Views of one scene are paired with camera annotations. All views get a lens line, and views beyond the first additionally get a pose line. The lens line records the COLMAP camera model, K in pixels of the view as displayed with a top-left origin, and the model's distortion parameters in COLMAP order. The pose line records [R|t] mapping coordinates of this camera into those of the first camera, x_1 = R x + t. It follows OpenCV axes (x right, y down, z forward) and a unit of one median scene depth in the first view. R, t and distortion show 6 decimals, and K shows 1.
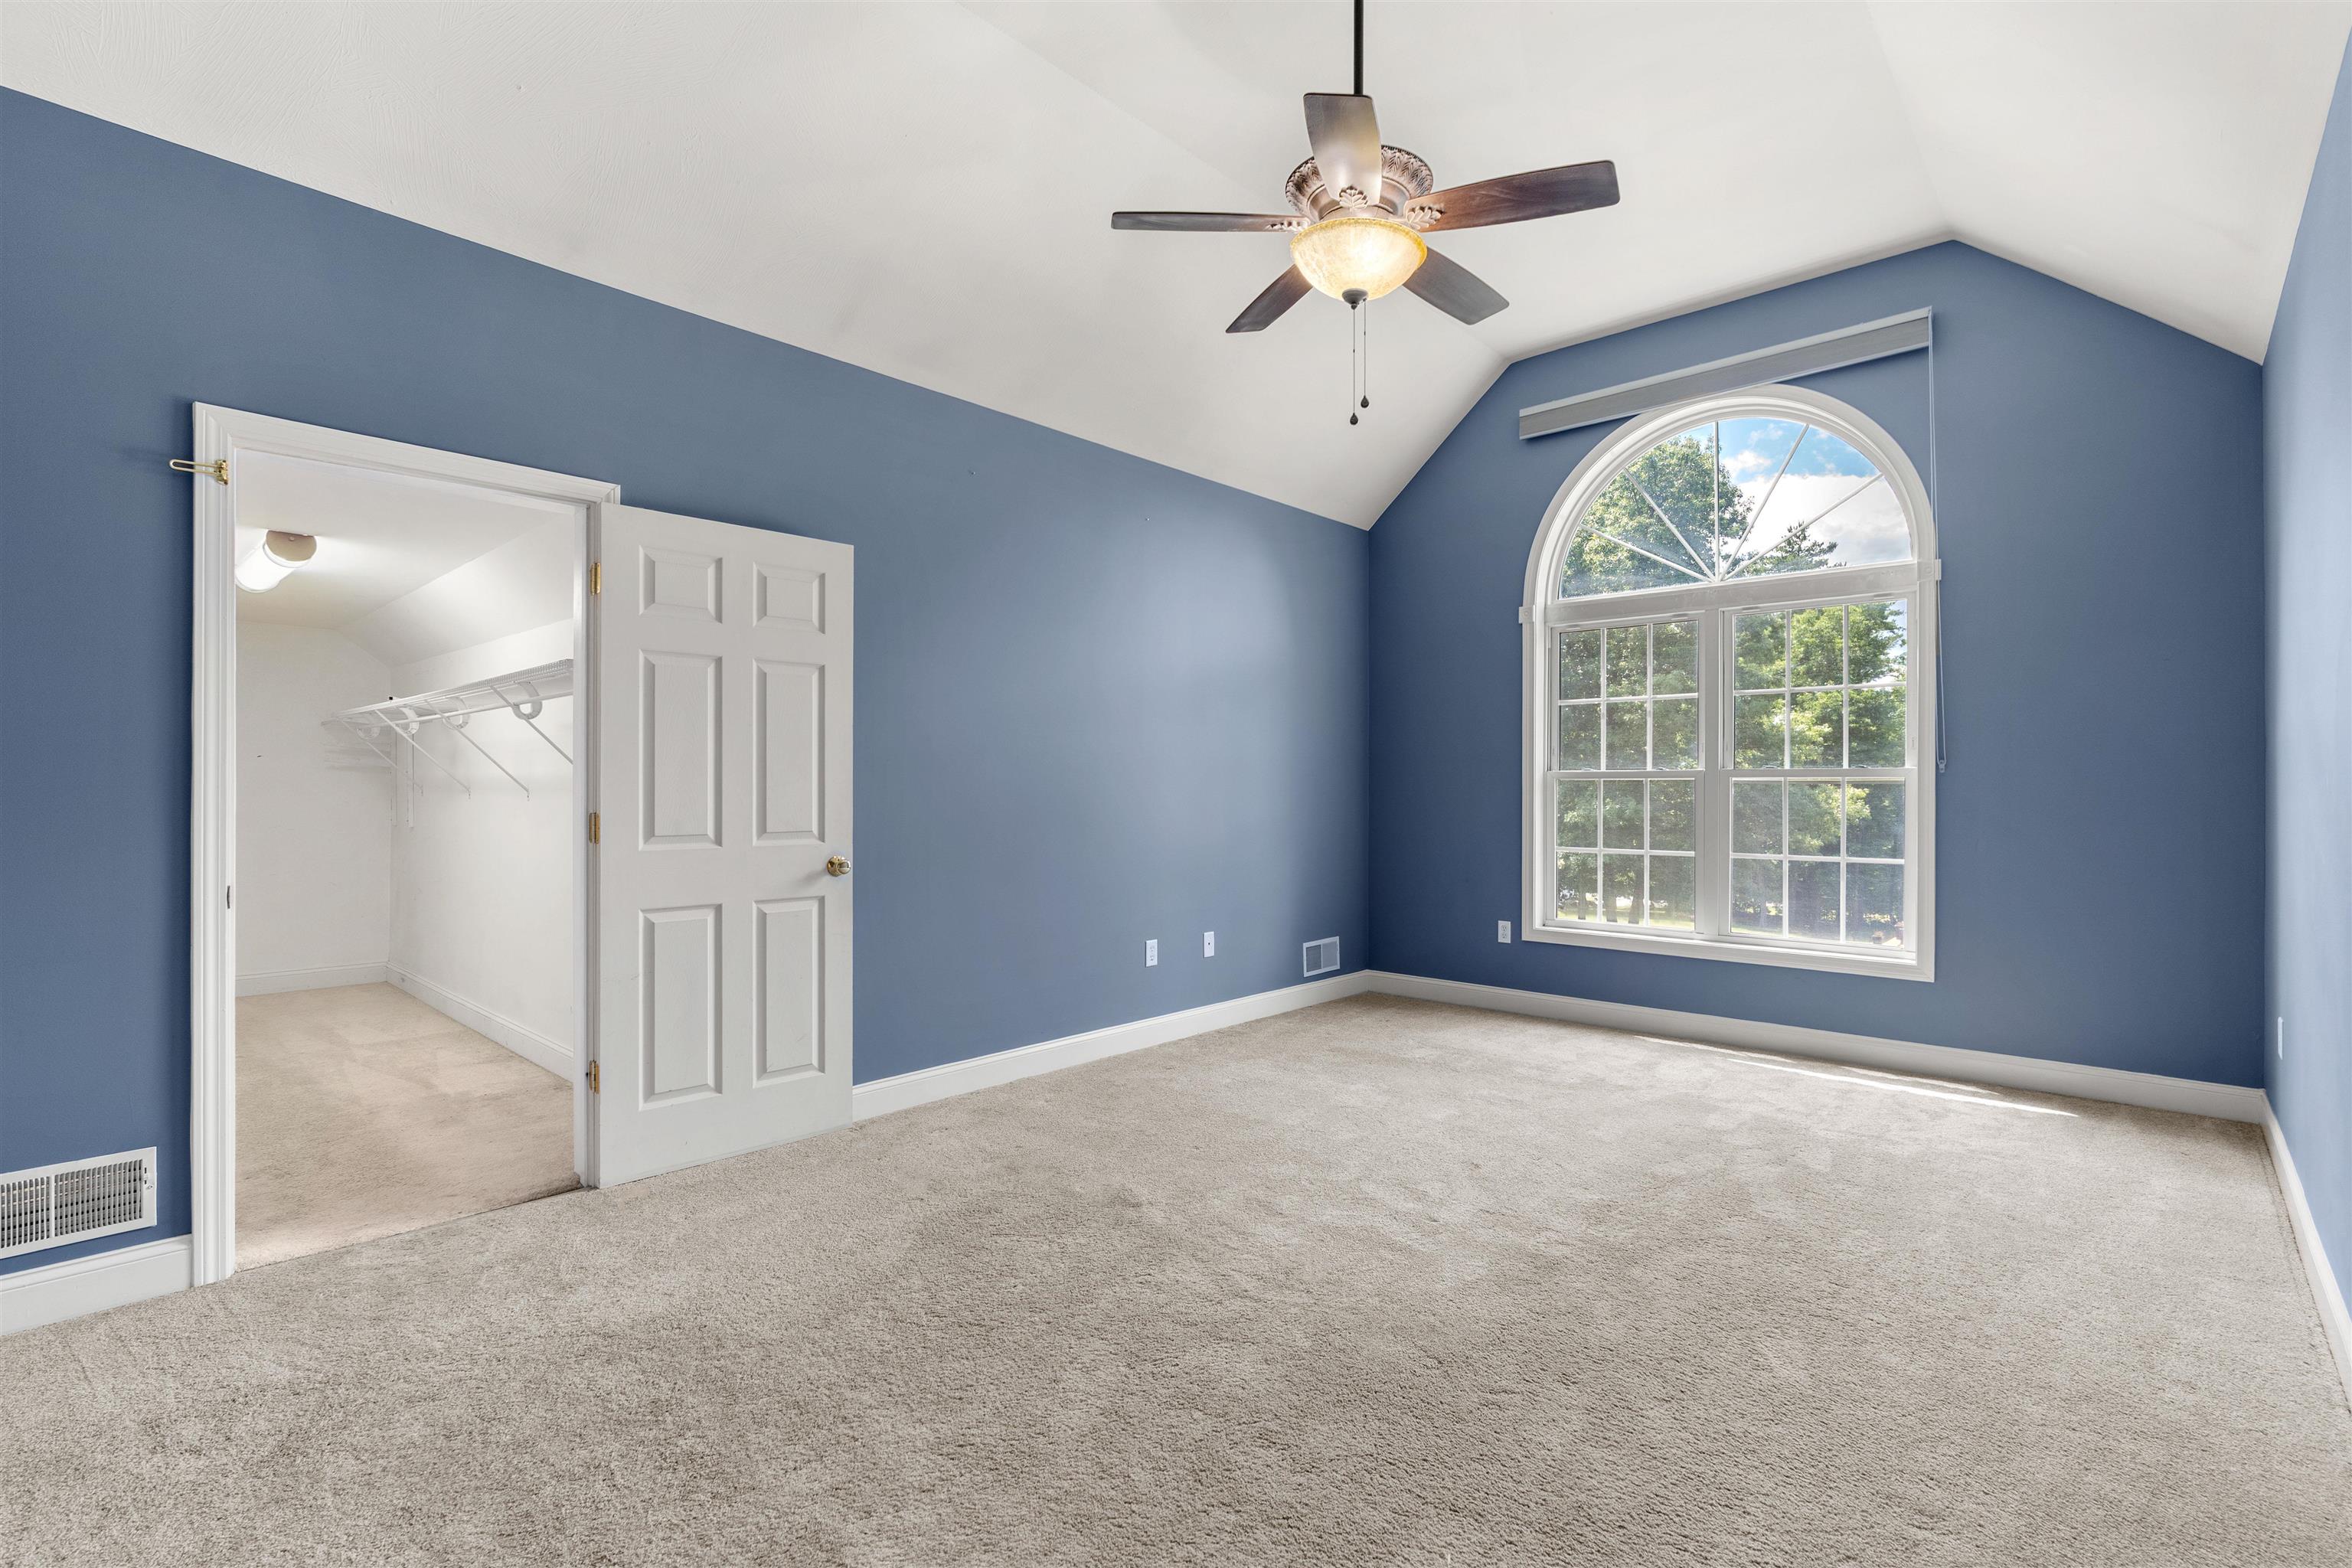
lens RADIAL K [[1067.2, 0, 1170.0], [0, 1067.2, 780.5], [0, 0, 1]] dist [0.000701, 0.000048]
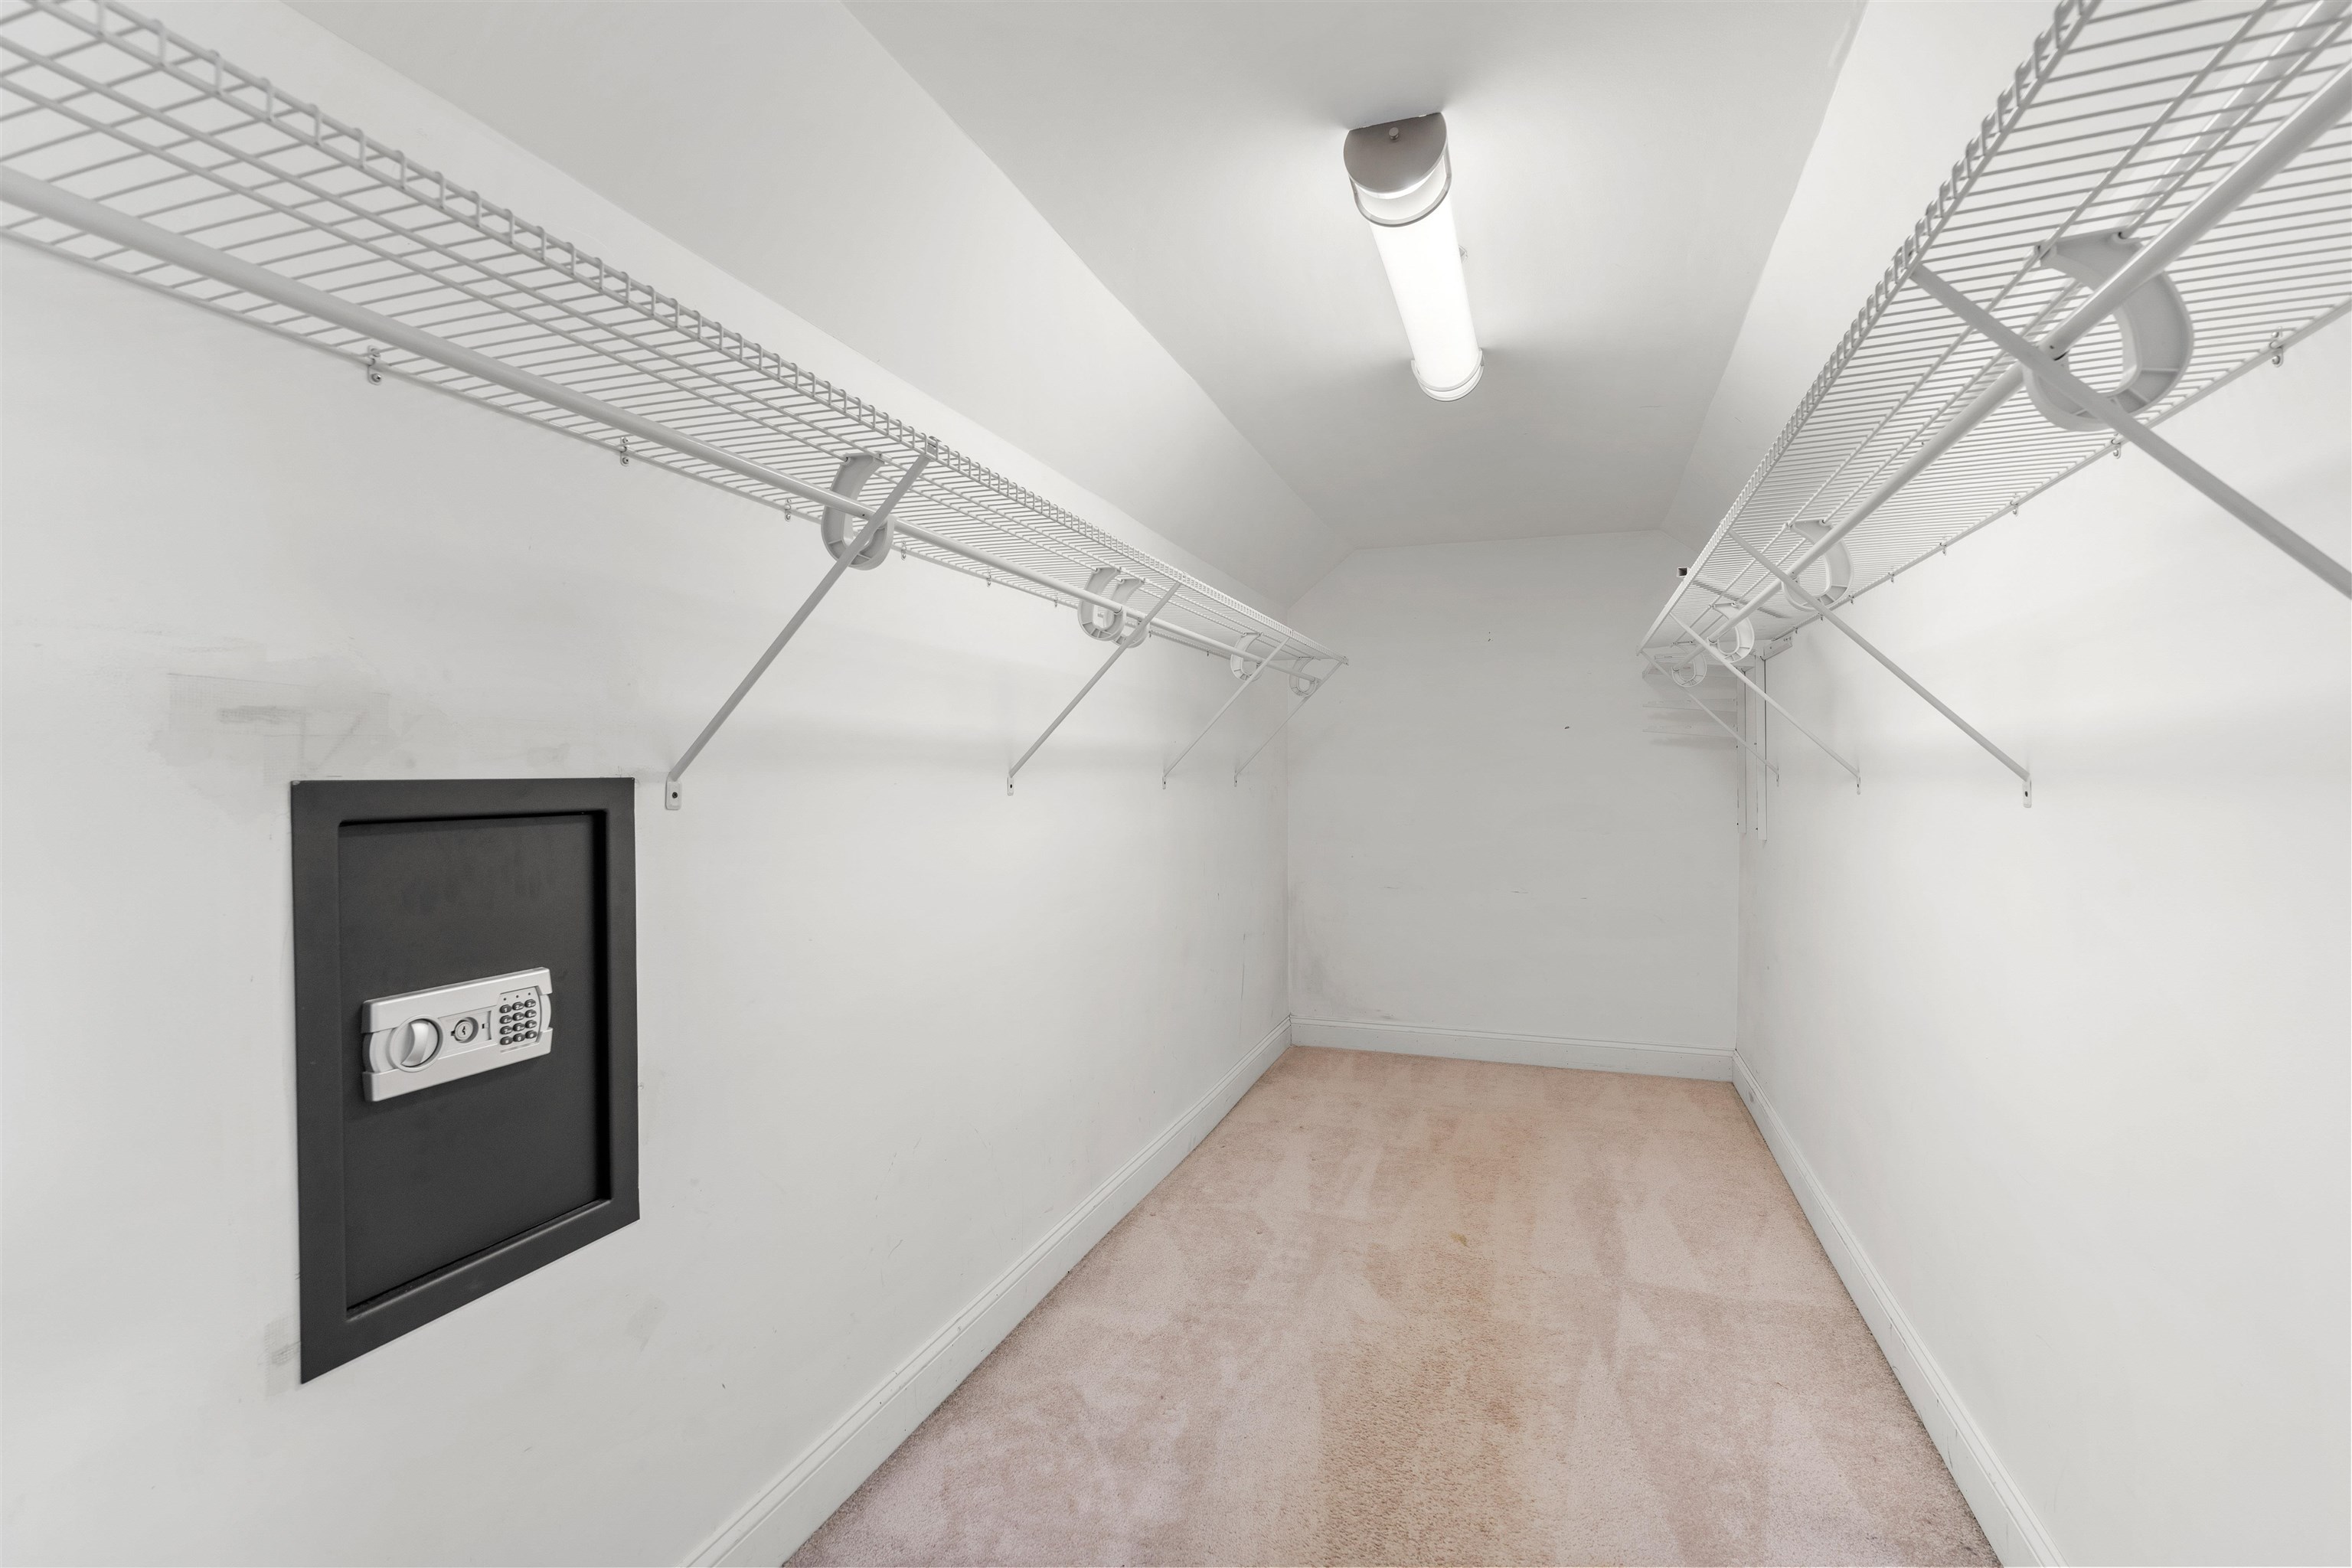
lens RADIAL K [[1067.2, 0, 1170.0], [0, 1067.2, 780.5], [0, 0, 1]] dist [0.000701, 0.000048]
pose [[0.392169, -0.000966, -0.919892, -0.376052], [0.011913, 0.999921, 0.004028, 0.005764], [0.919816, -0.012539, 0.392150, 0.582788]]
